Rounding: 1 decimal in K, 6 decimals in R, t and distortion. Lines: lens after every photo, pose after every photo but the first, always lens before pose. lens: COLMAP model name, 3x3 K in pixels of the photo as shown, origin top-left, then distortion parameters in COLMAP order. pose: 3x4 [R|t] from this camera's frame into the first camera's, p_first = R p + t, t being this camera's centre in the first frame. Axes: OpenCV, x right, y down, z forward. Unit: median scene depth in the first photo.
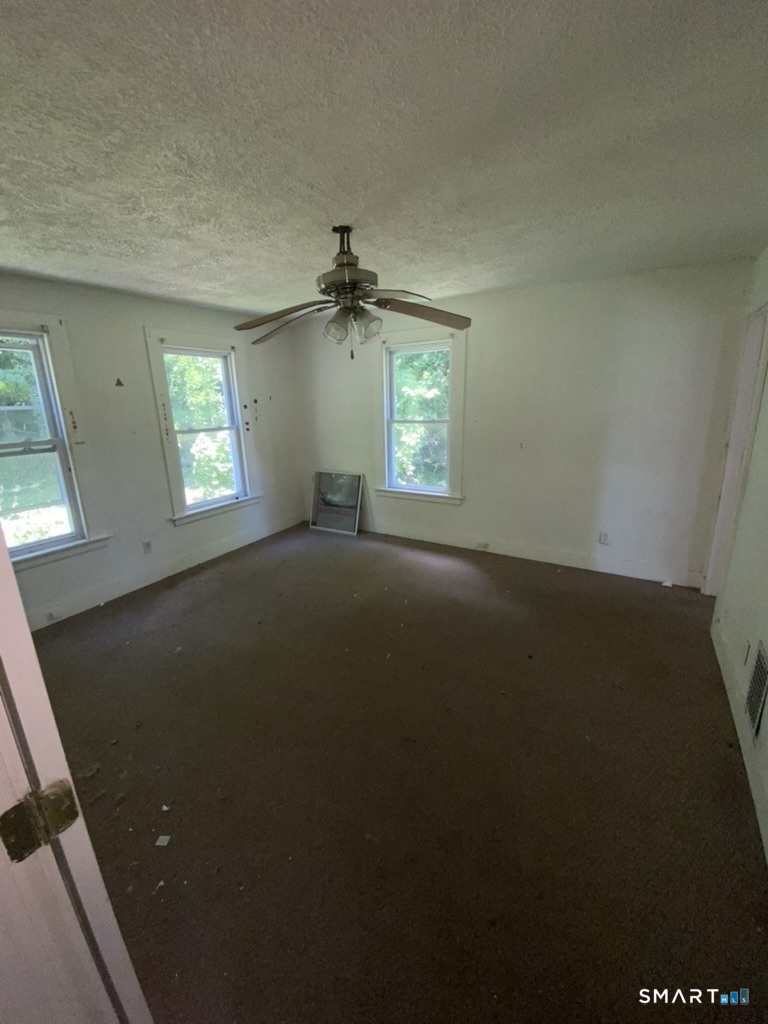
lens RADIAL K [[414.7, 0, 384.0], [0, 414.7, 512.0], [0, 0, 1]] dist [0.017840, -0.017836]
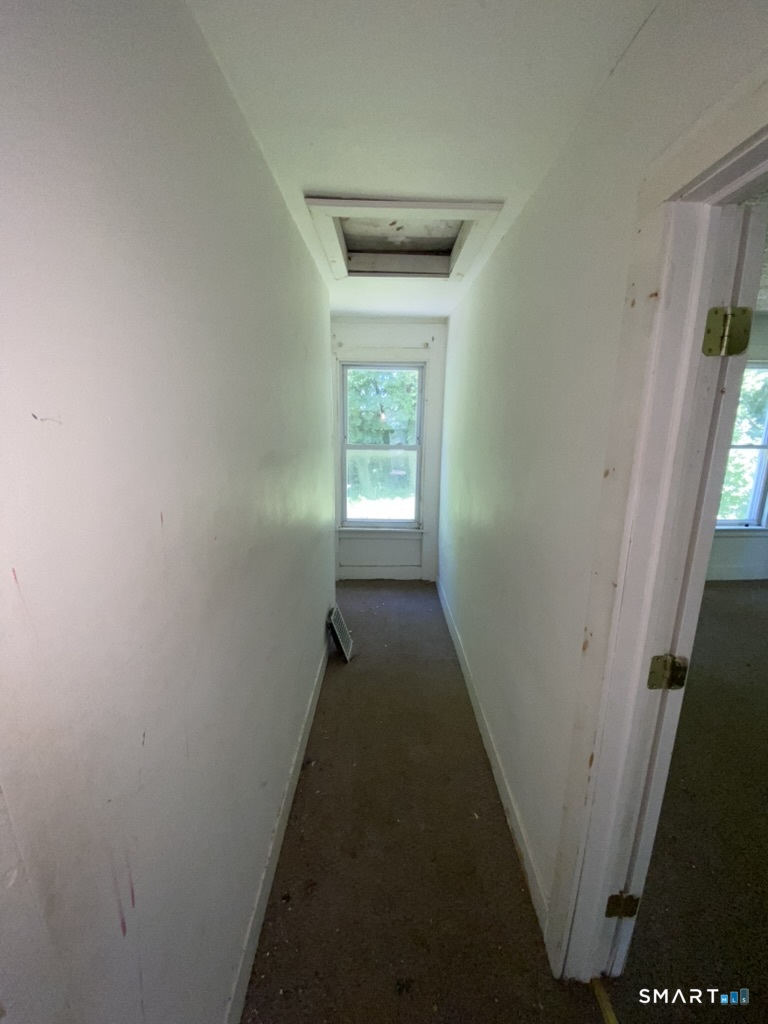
lens RADIAL K [[414.7, 0, 384.0], [0, 414.7, 512.0], [0, 0, 1]] dist [0.017840, -0.017836]
pose [[0.508018, 0.219628, -0.832875, -0.024170], [-0.236477, 0.965354, 0.110321, 0.031444], [0.828249, 0.140911, 0.542355, -0.147203]]
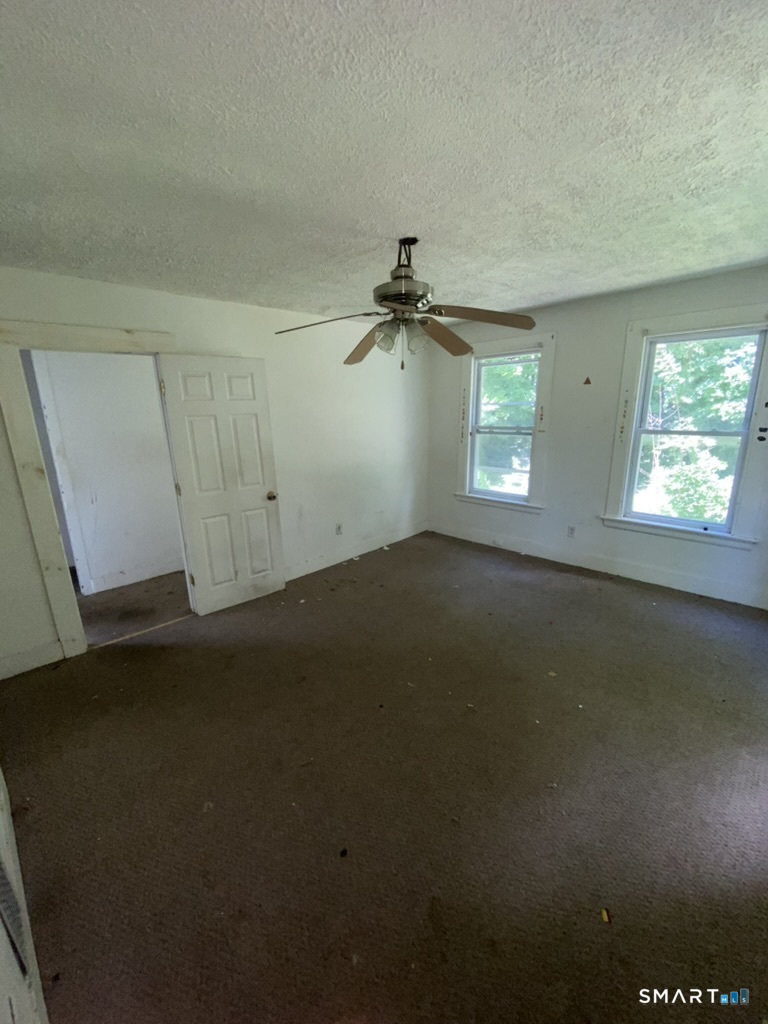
lens RADIAL K [[414.7, 0, 384.0], [0, 414.7, 512.0], [0, 0, 1]] dist [0.017840, -0.017836]
pose [[-0.252131, 0.270676, -0.929066, 0.611257], [-0.223243, 0.917917, 0.328011, -0.230666], [0.941590, 0.290110, -0.171009, 0.770659]]
